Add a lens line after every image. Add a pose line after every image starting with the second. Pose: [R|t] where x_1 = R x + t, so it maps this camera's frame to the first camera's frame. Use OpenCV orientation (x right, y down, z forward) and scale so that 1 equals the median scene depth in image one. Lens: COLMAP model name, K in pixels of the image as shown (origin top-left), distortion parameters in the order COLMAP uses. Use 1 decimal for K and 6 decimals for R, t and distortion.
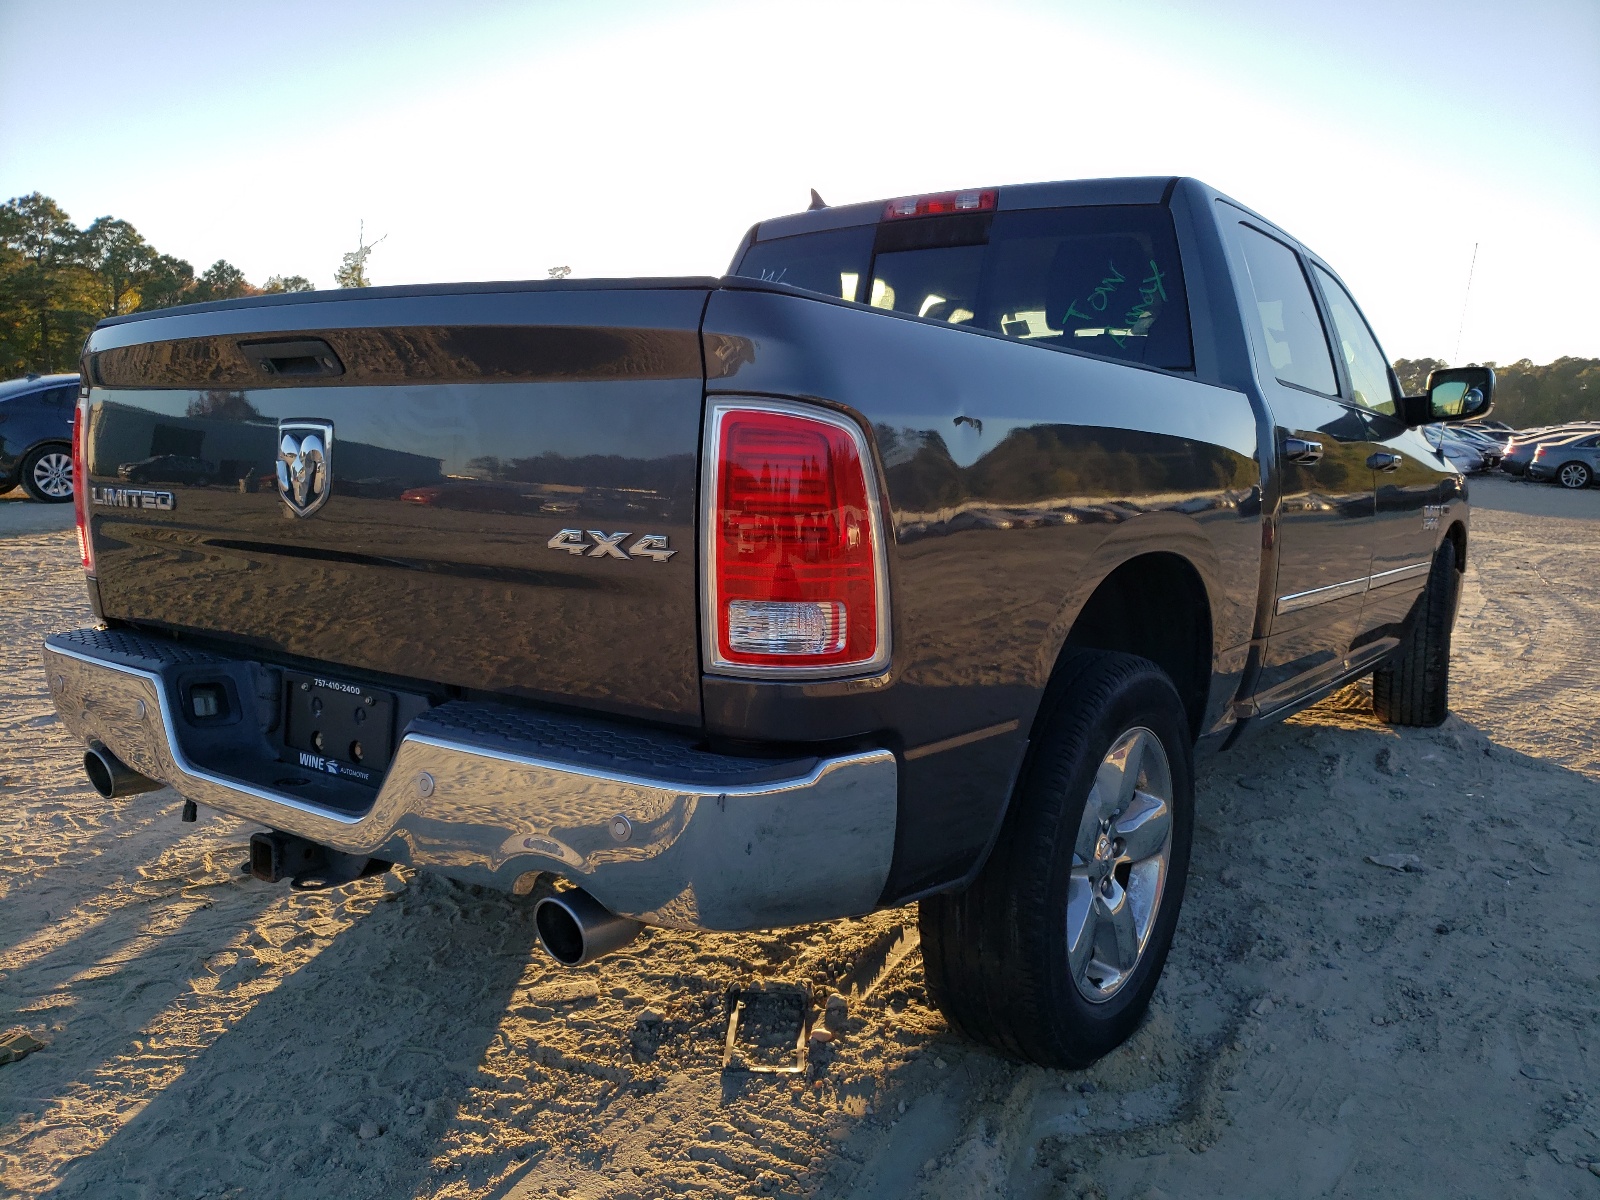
lens RADIAL K [[1244.7, 0, 811.1], [0, 1244.7, 613.1], [0, 0, 1]] dist [-0.008945, 0.026866]
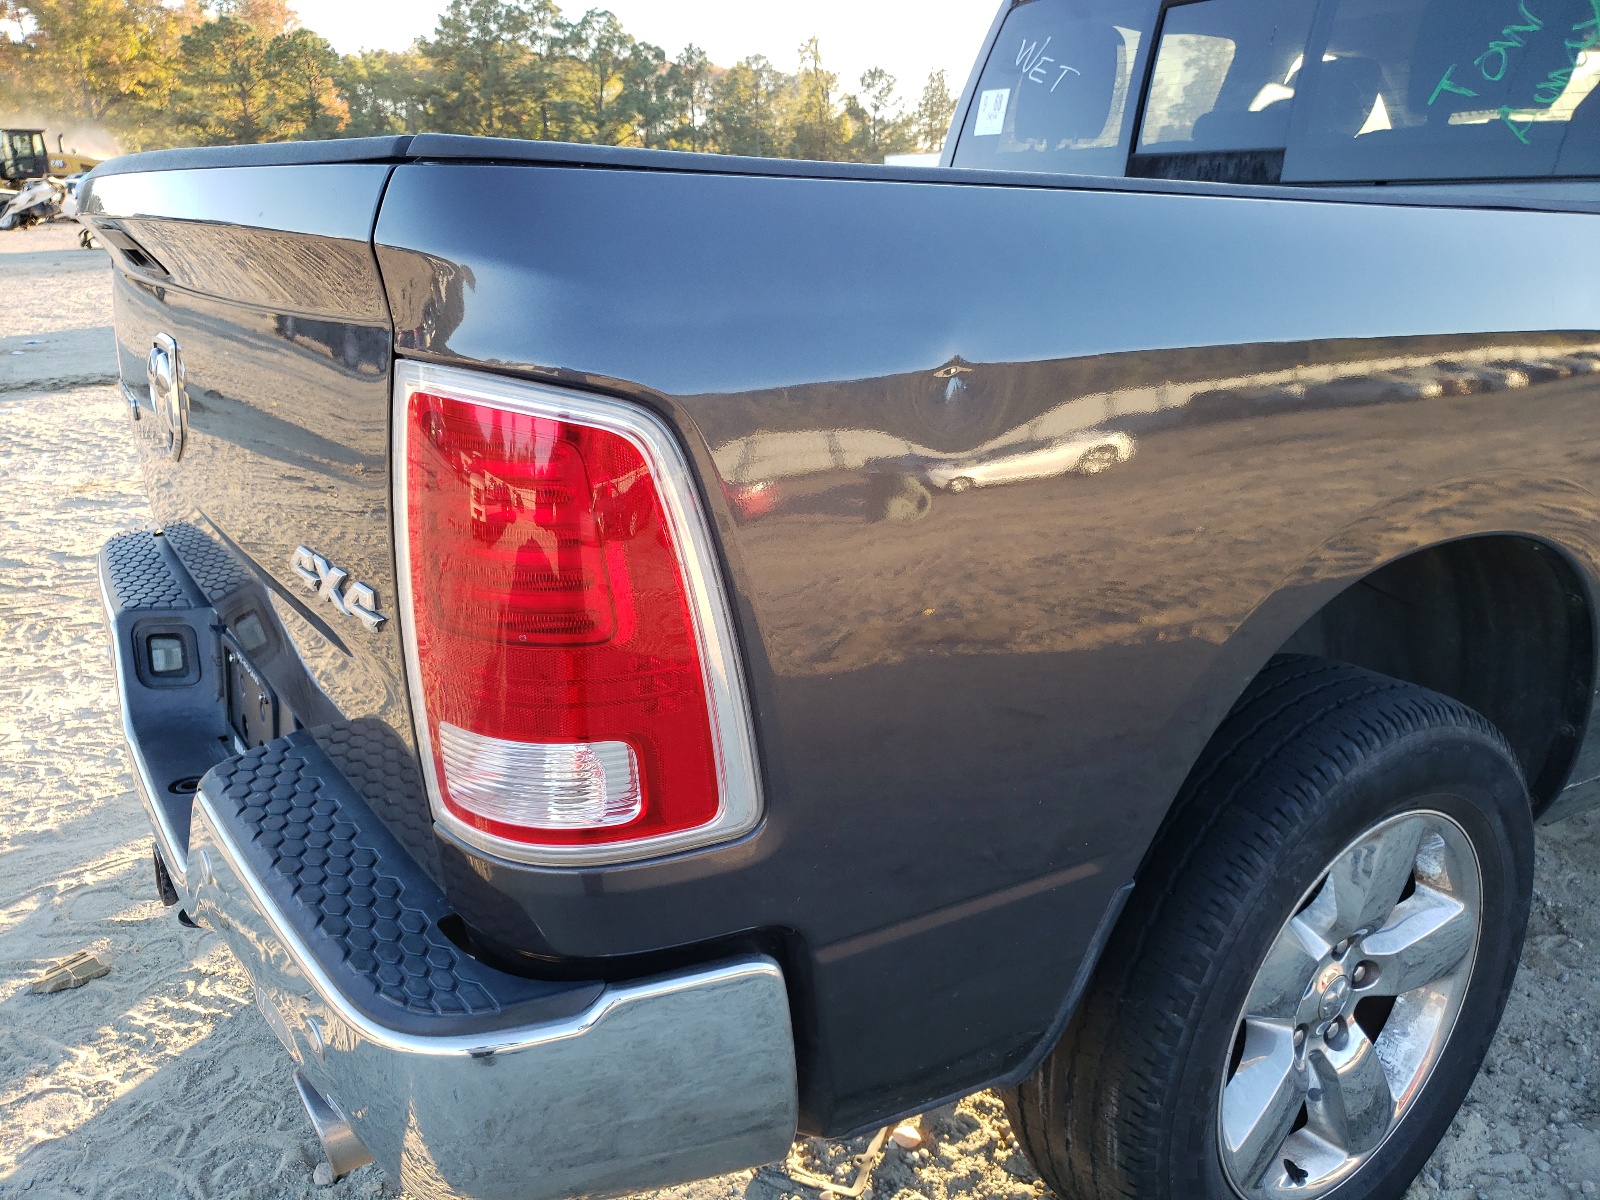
lens RADIAL K [[1244.7, 0, 795.9], [0, 1244.7, 592.9], [0, 0, 1]] dist [-0.008945, 0.026866]
pose [[0.935755, 0.080516, -0.343336, 0.172790], [-0.025092, 0.986321, 0.162916, -0.102503], [0.351757, -0.143835, 0.924975, 0.321968]]
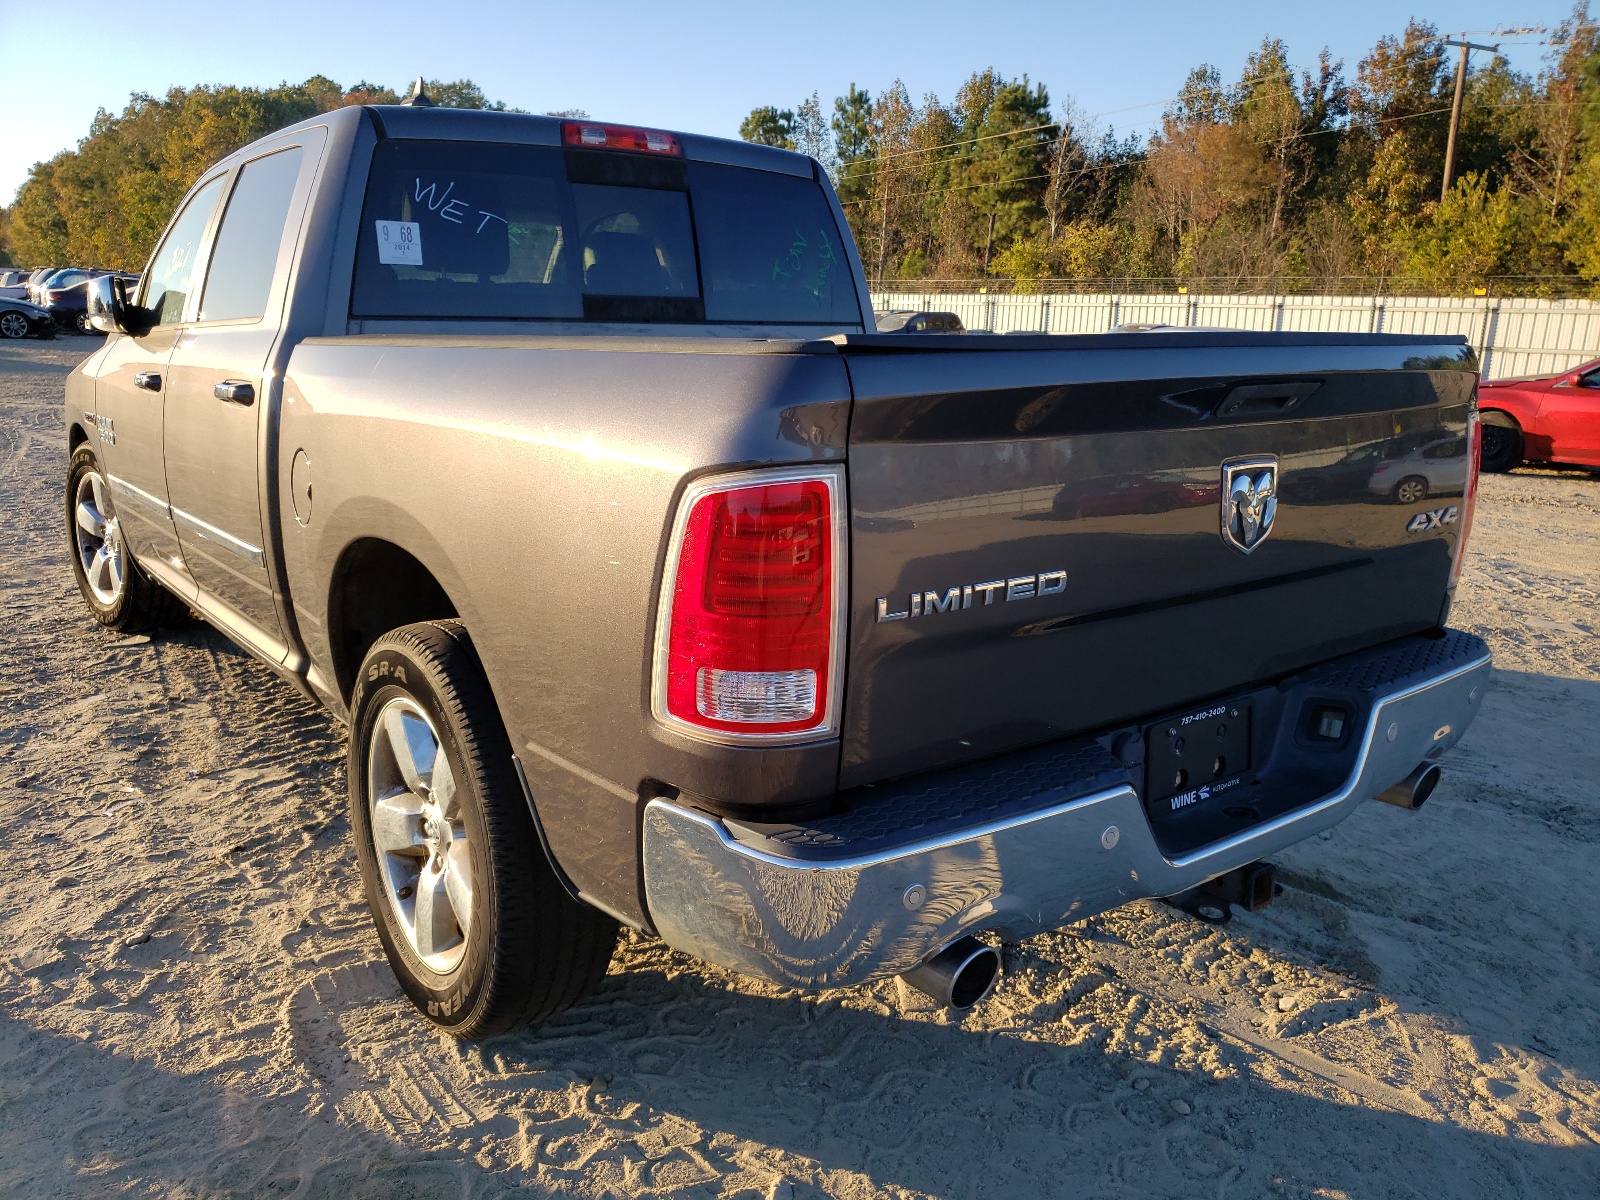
lens RADIAL K [[1244.7, 0, 799.8], [0, 1244.7, 596.9], [0, 0, 1]] dist [-0.008945, 0.026866]
pose [[0.303282, -0.232571, 0.924084, -1.113425], [0.117214, 0.971499, 0.206035, -0.224799], [-0.945664, 0.045829, 0.321899, 0.785232]]
